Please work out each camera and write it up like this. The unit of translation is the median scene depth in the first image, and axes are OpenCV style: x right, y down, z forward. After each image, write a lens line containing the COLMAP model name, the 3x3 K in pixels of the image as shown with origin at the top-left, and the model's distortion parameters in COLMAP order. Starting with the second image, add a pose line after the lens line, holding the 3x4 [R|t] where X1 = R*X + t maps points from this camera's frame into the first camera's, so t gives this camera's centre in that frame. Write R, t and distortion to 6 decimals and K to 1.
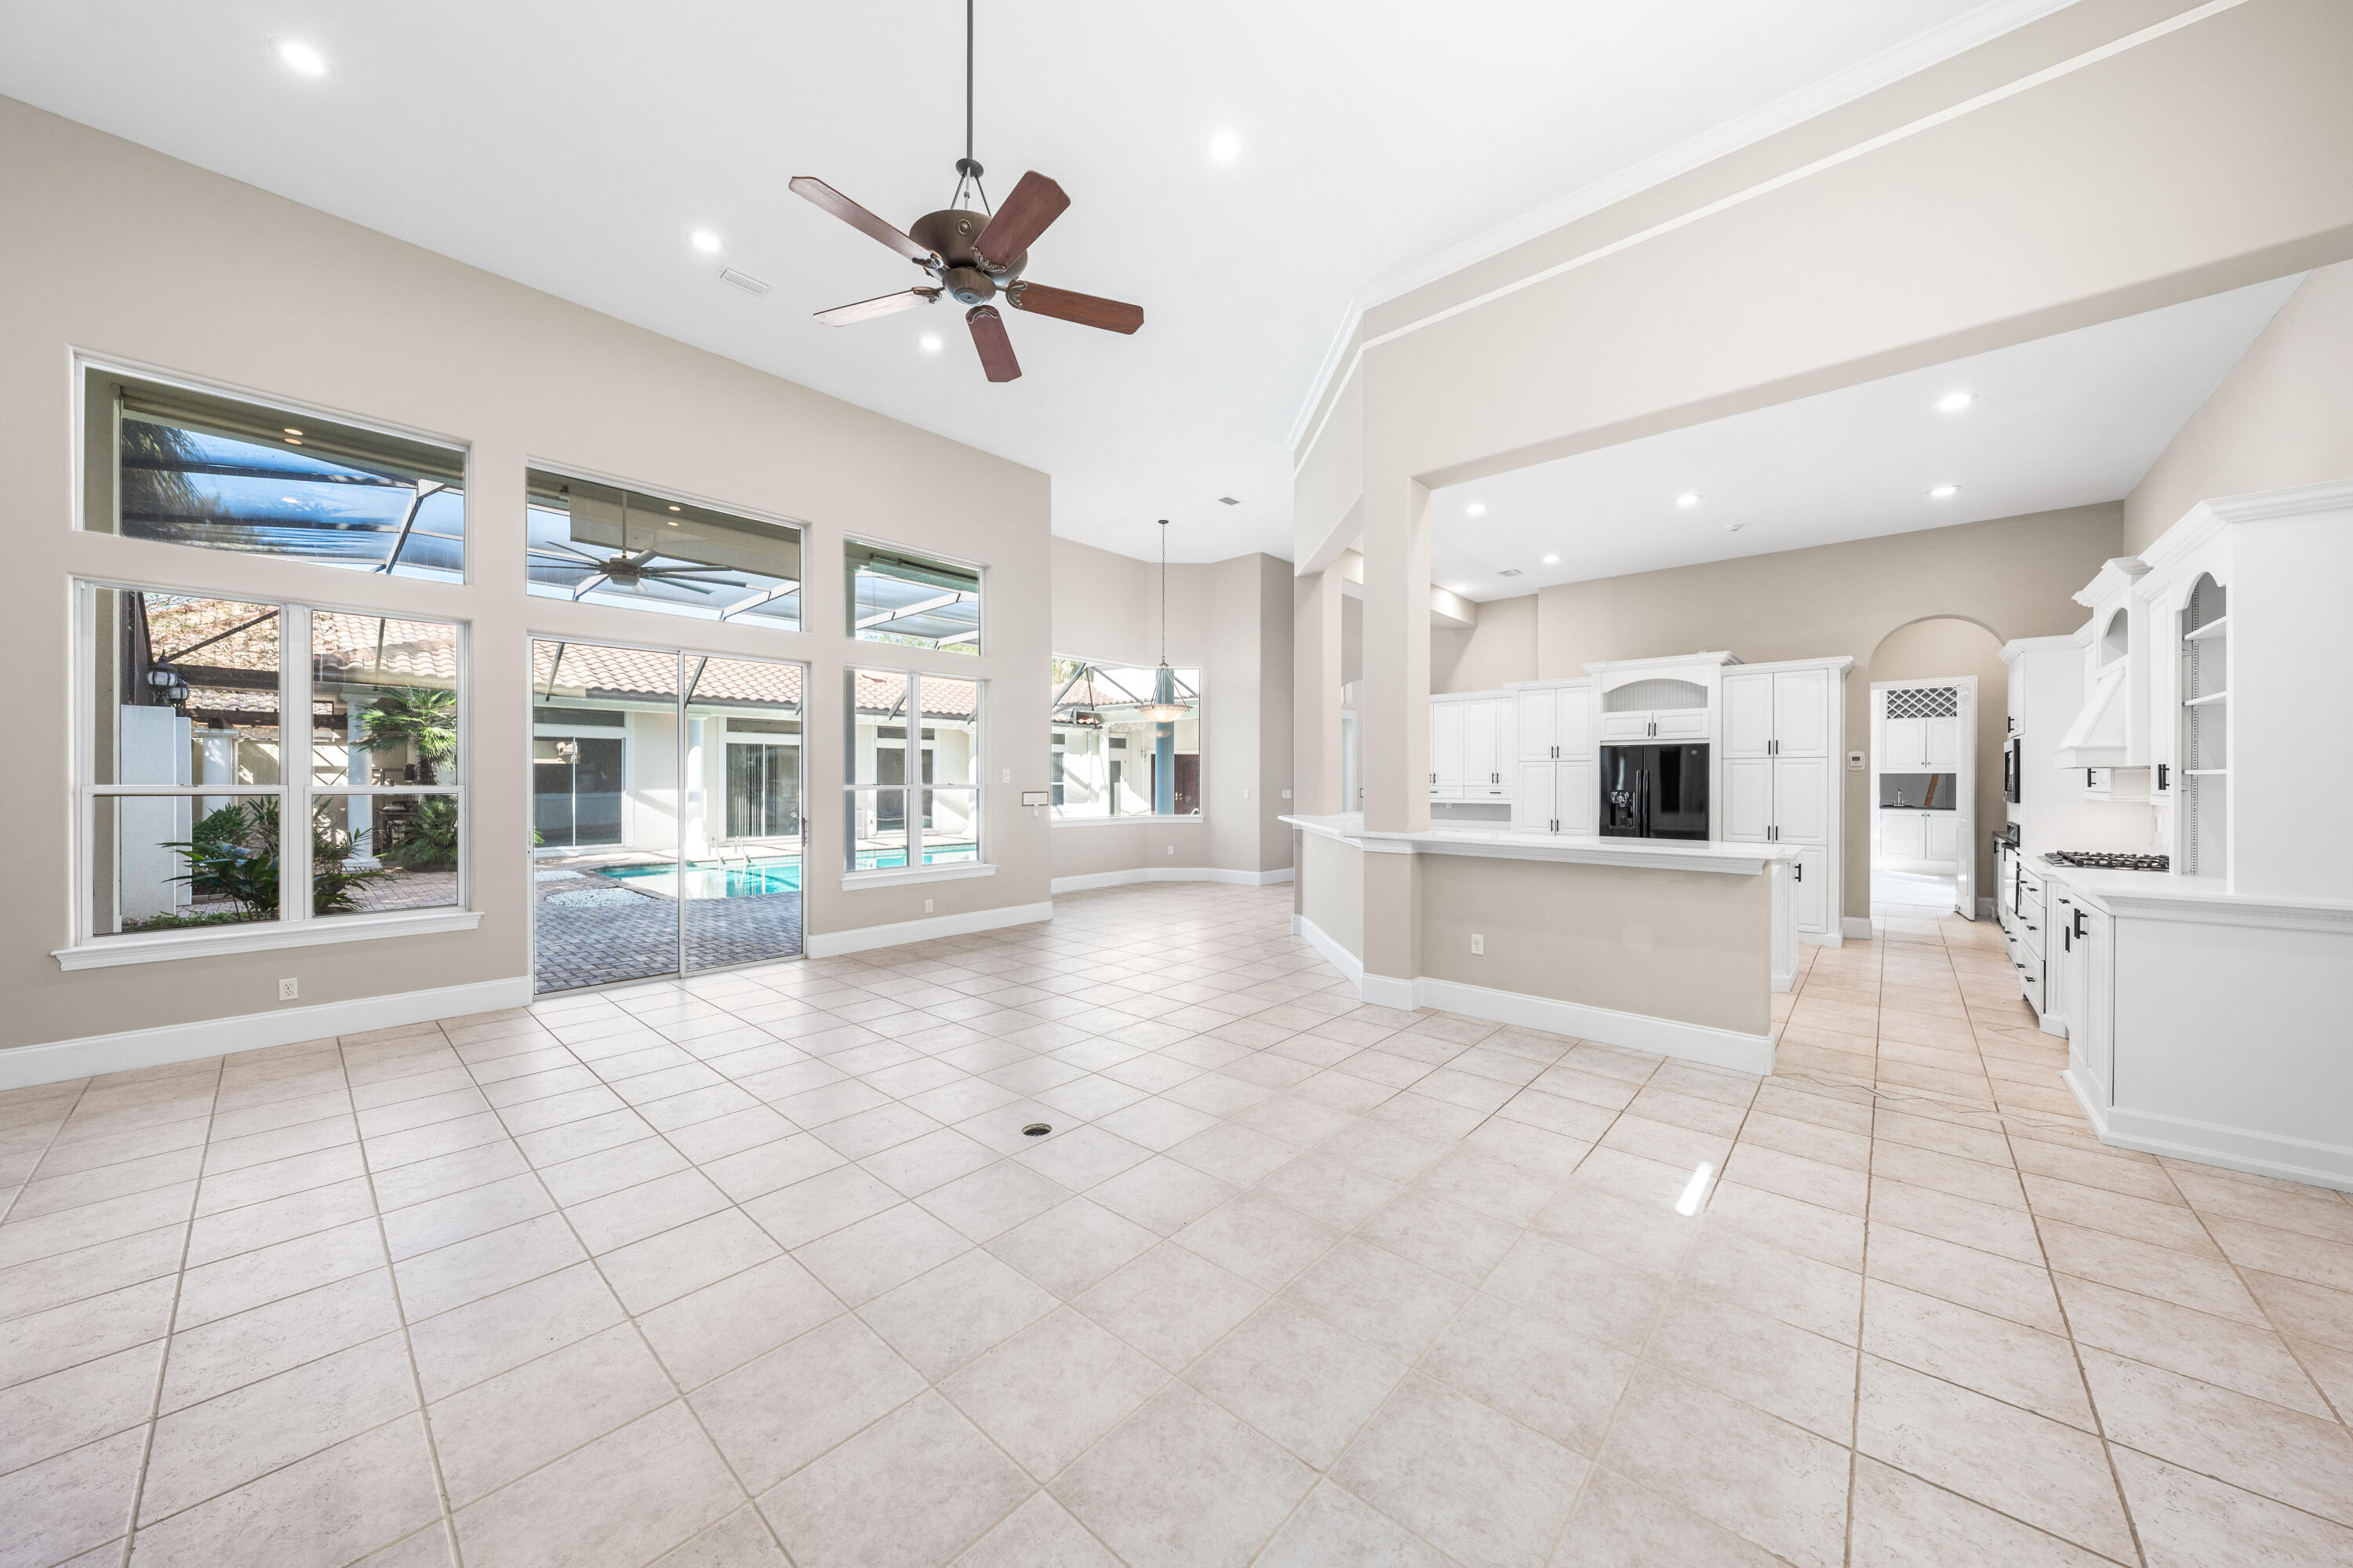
lens RADIAL K [[801.8, 0, 1176.5], [0, 801.8, 784.0], [0, 0, 1]] dist [-0.000284, 0.000015]
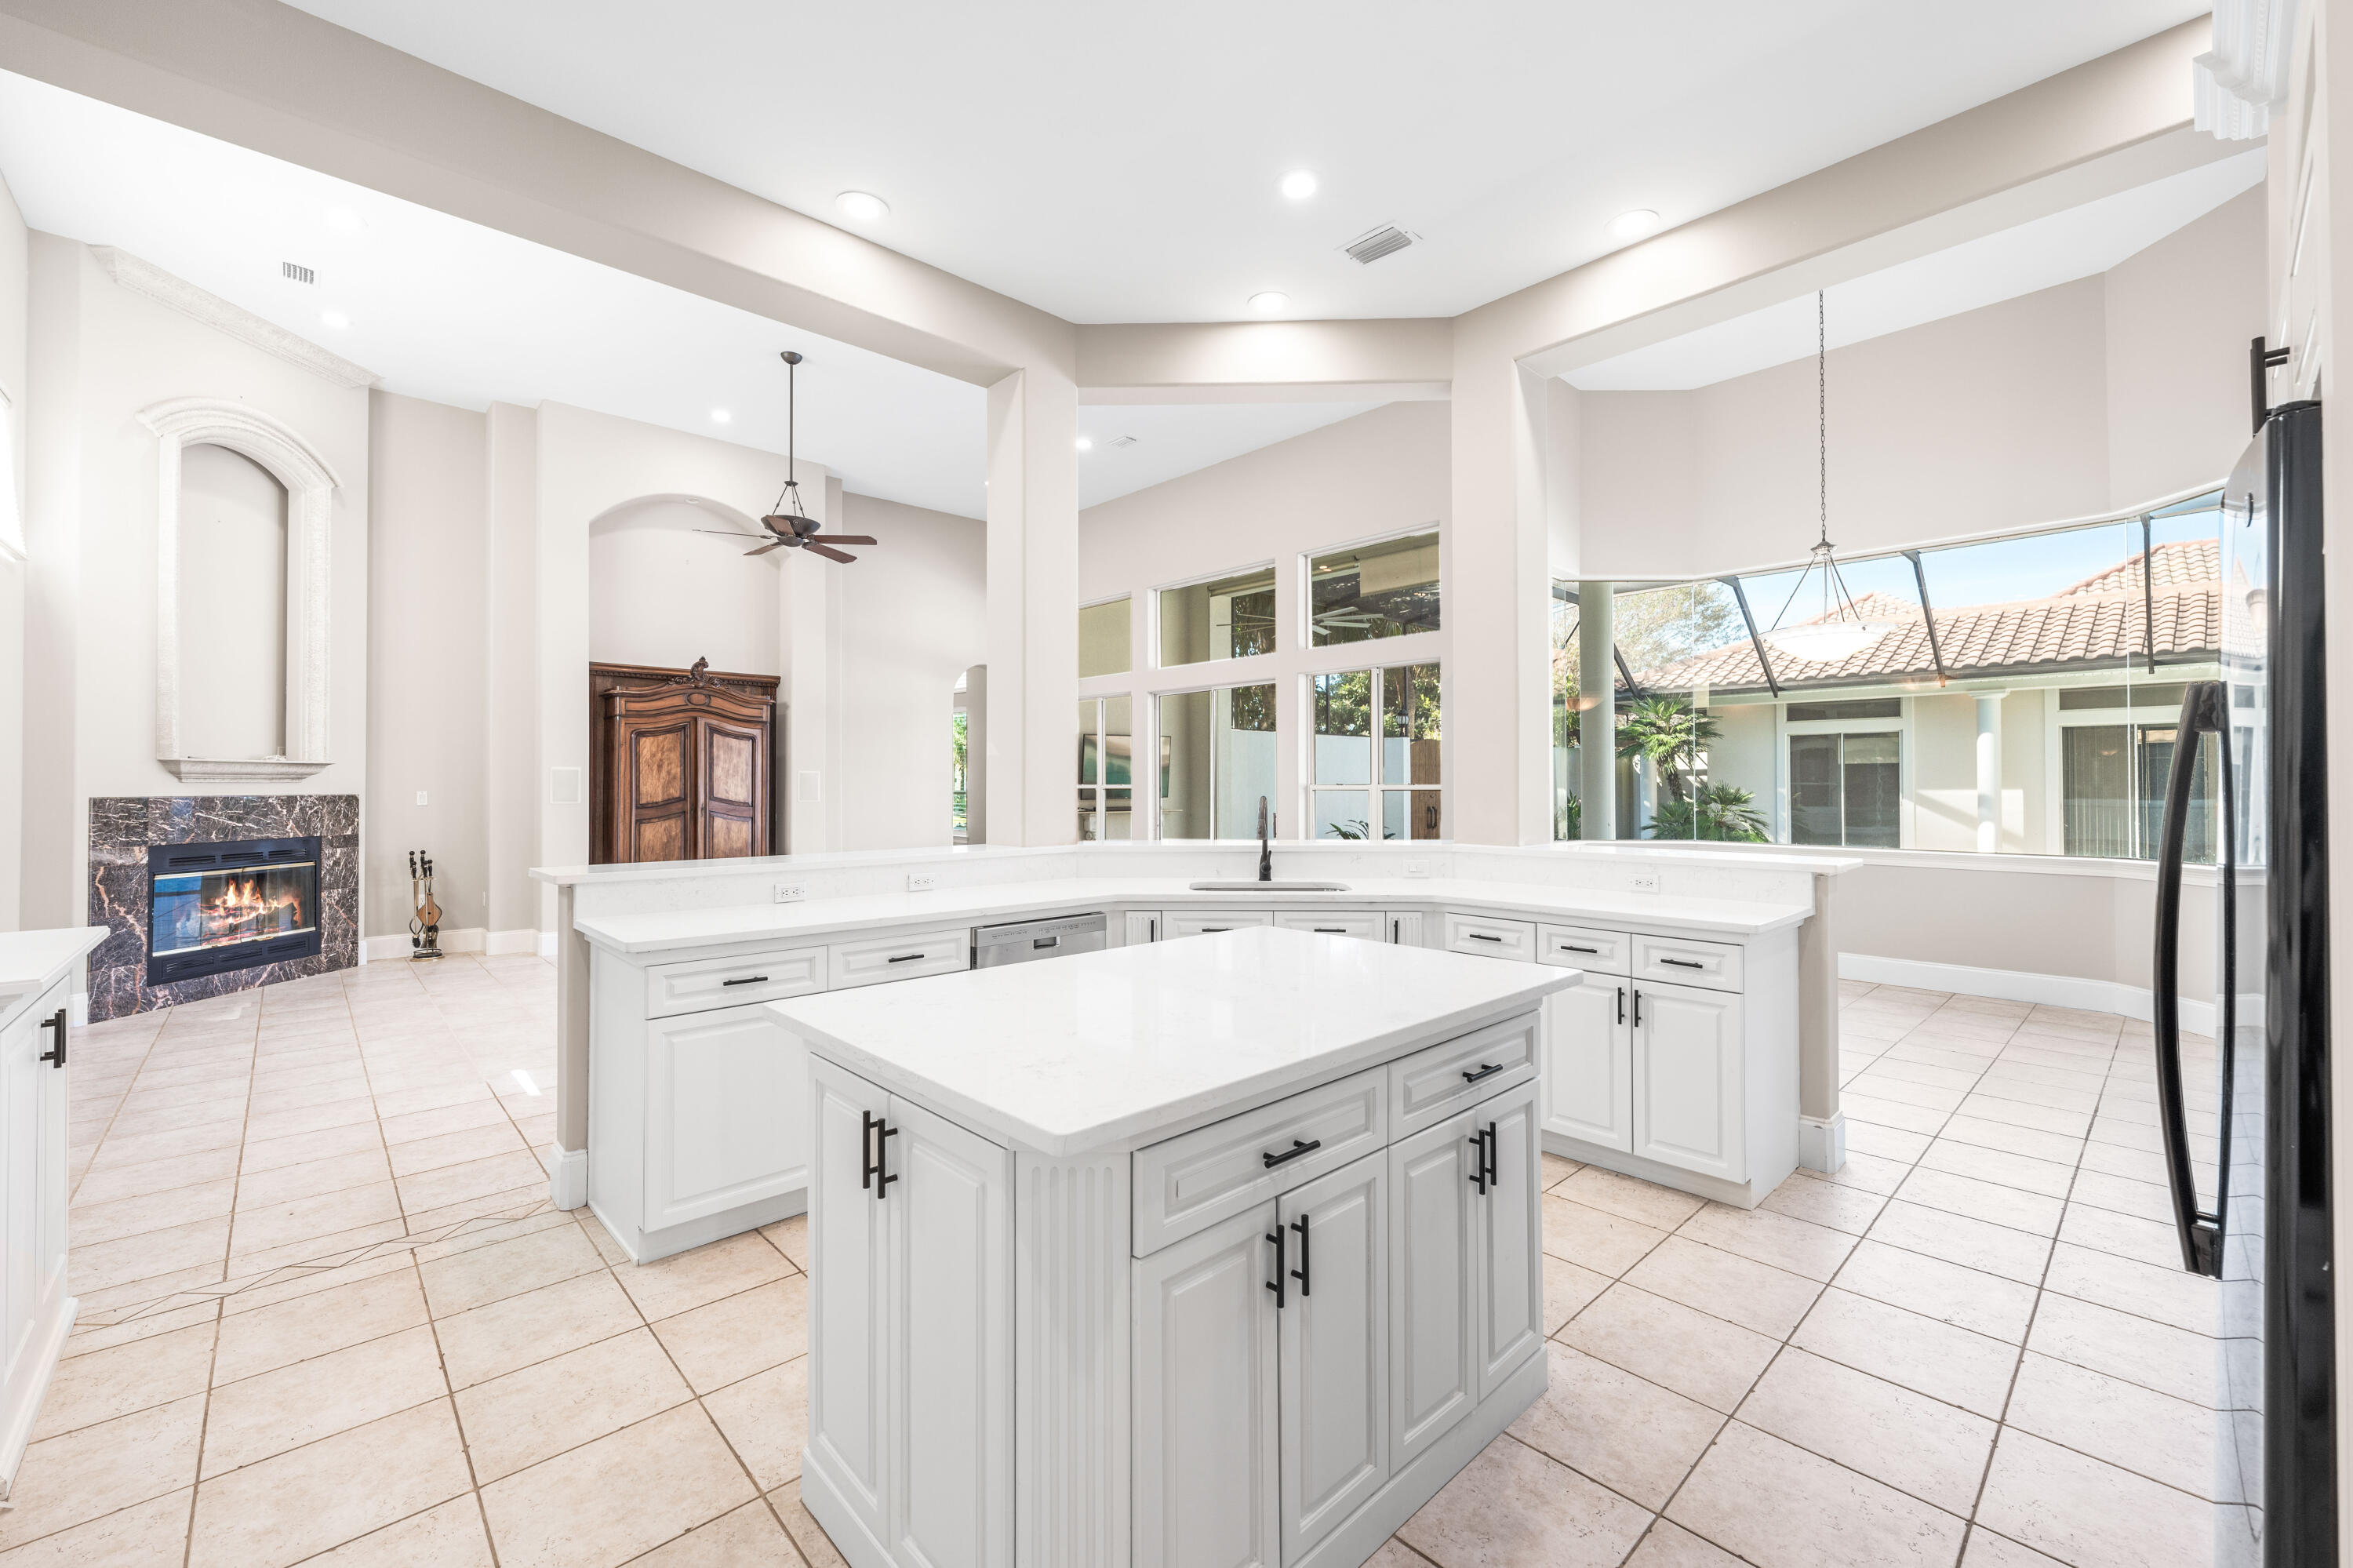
lens RADIAL K [[946.8, 0, 1176.5], [0, 946.8, 784.0], [0, 0, 1]] dist [0.002324, 0.000235]
pose [[-0.089079, -0.001944, -0.996023, 1.658490], [-0.002932, 0.999994, -0.001689, 0.003740], [0.996020, 0.002770, -0.089084, 1.764702]]
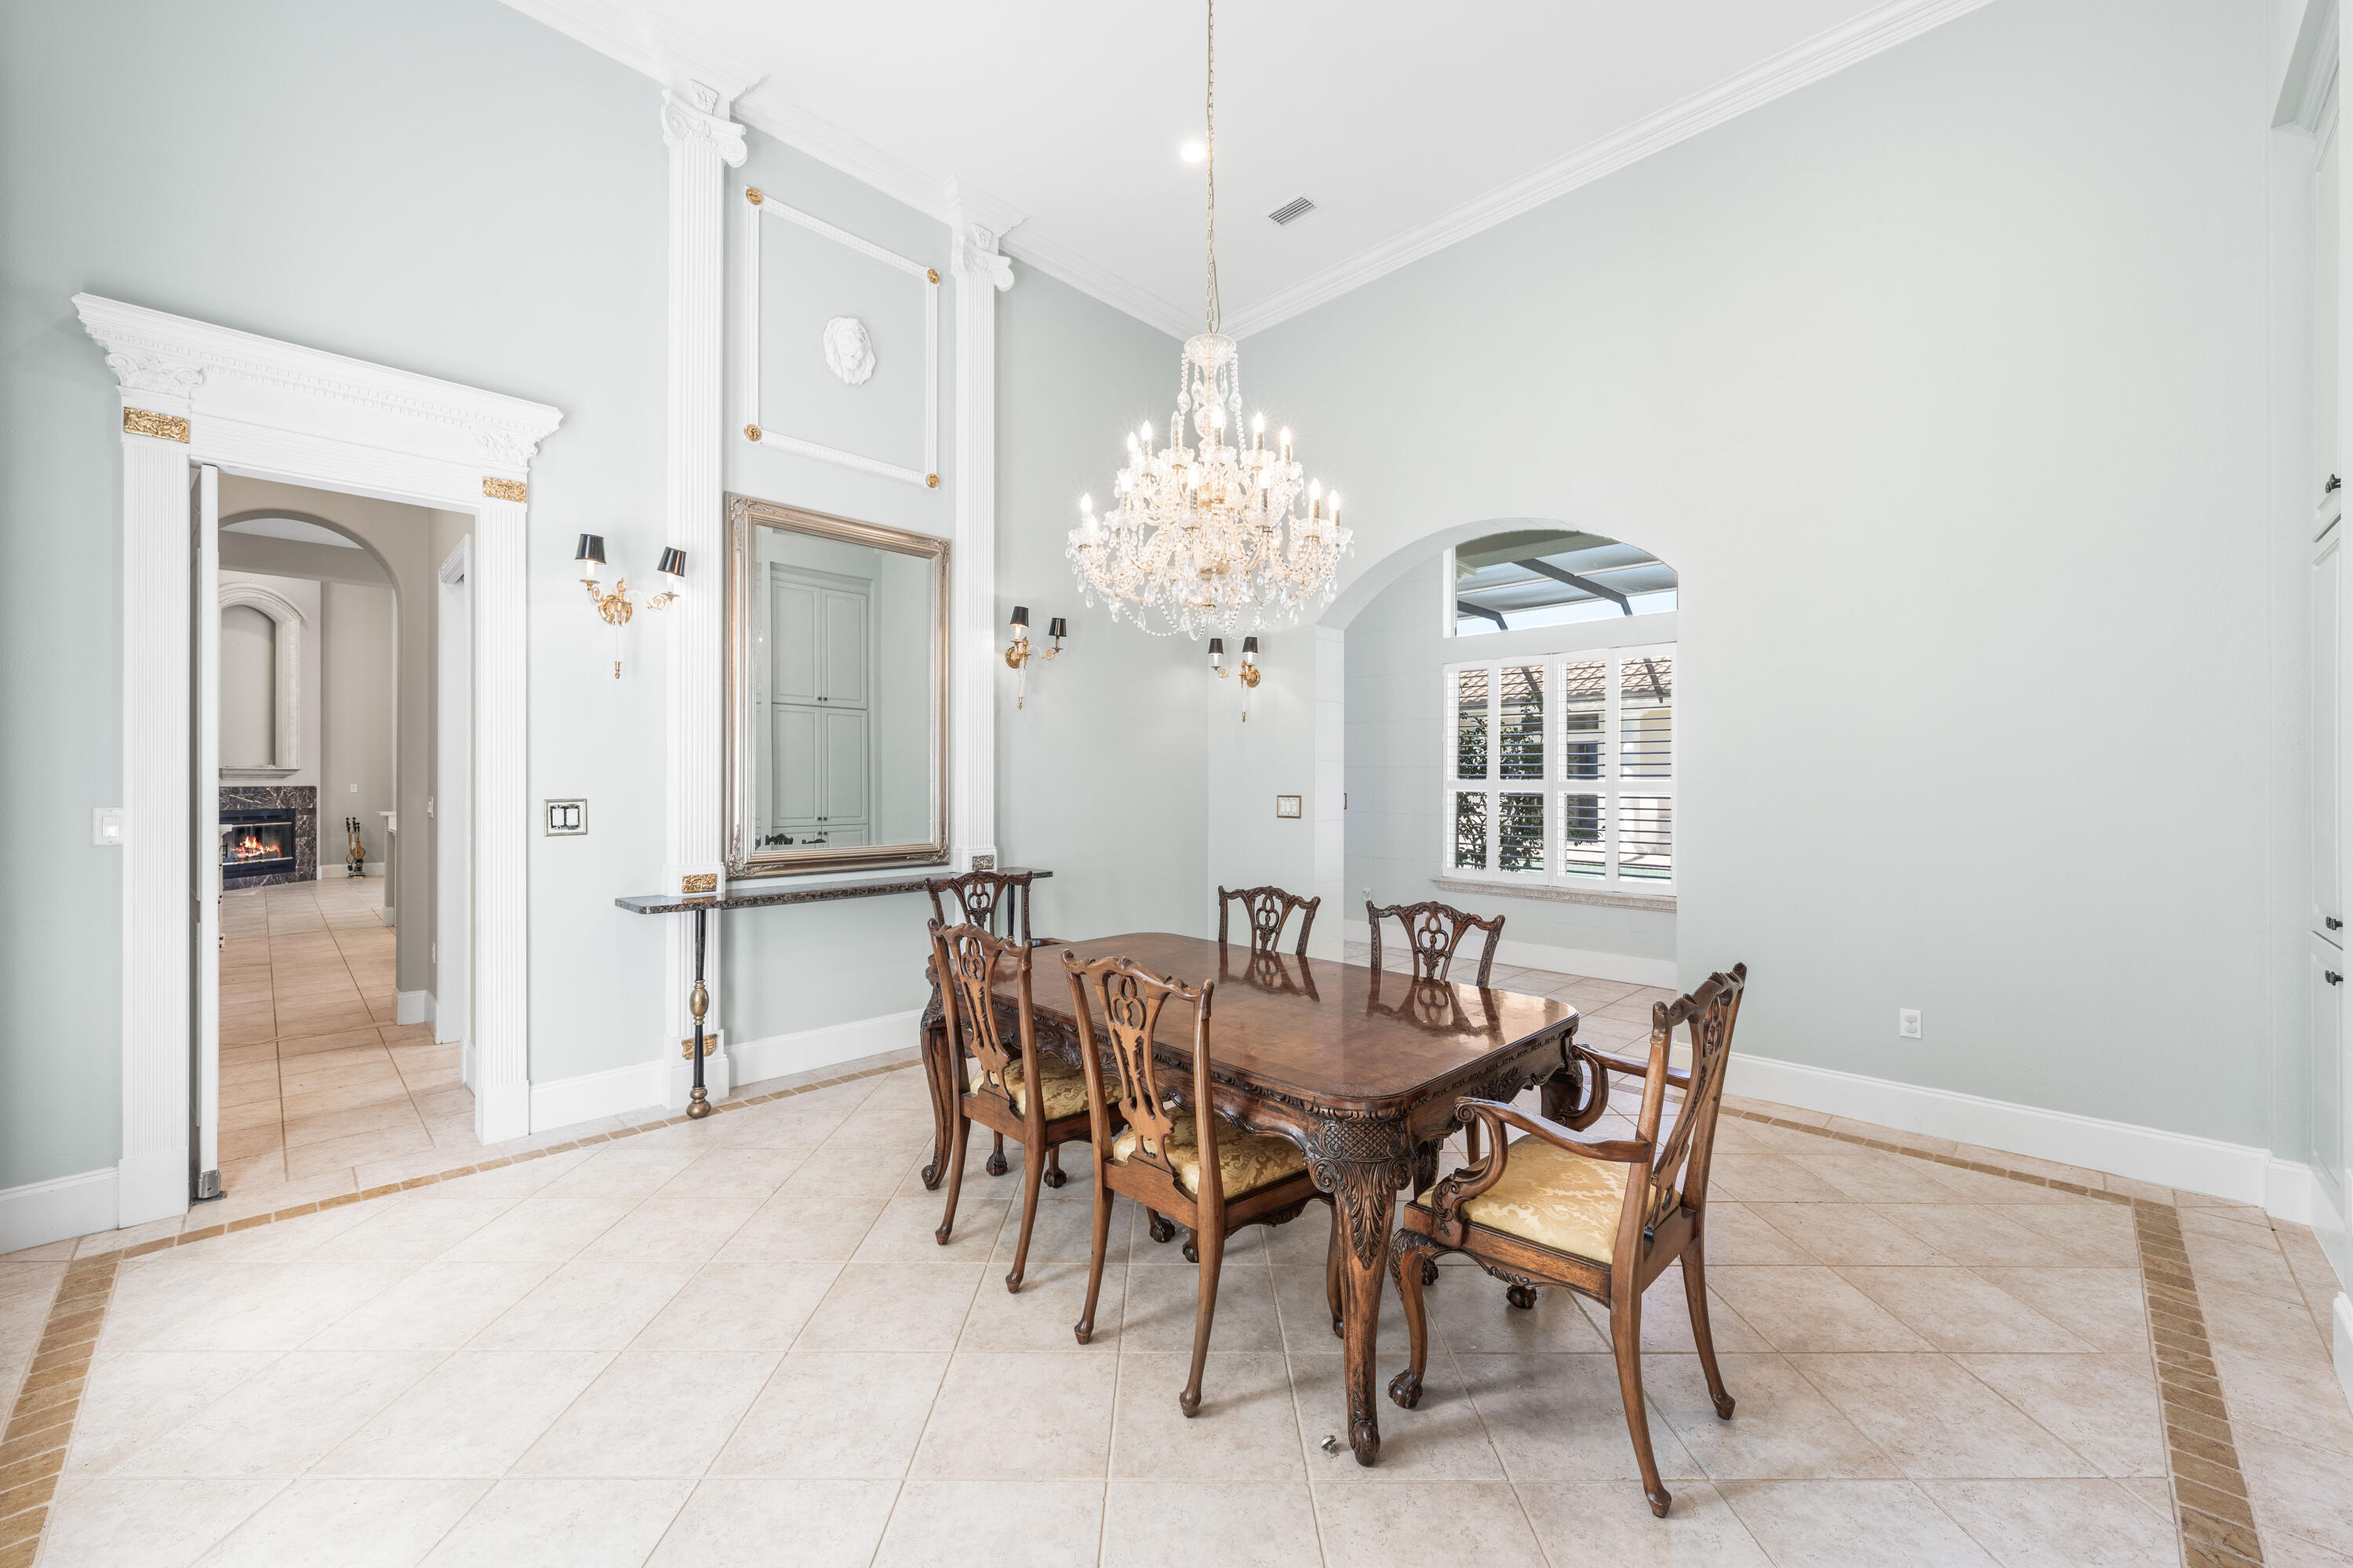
lens RADIAL K [[901.4, 0, 1181.4], [0, 901.4, 788.9], [0, 0, 1]] dist [0.000858, 0.000131]
pose [[-0.040983, 0.006532, -0.999139, 3.183028], [-0.004782, 0.999966, 0.006734, -0.001001], [0.999148, 0.005053, -0.040950, 3.369659]]
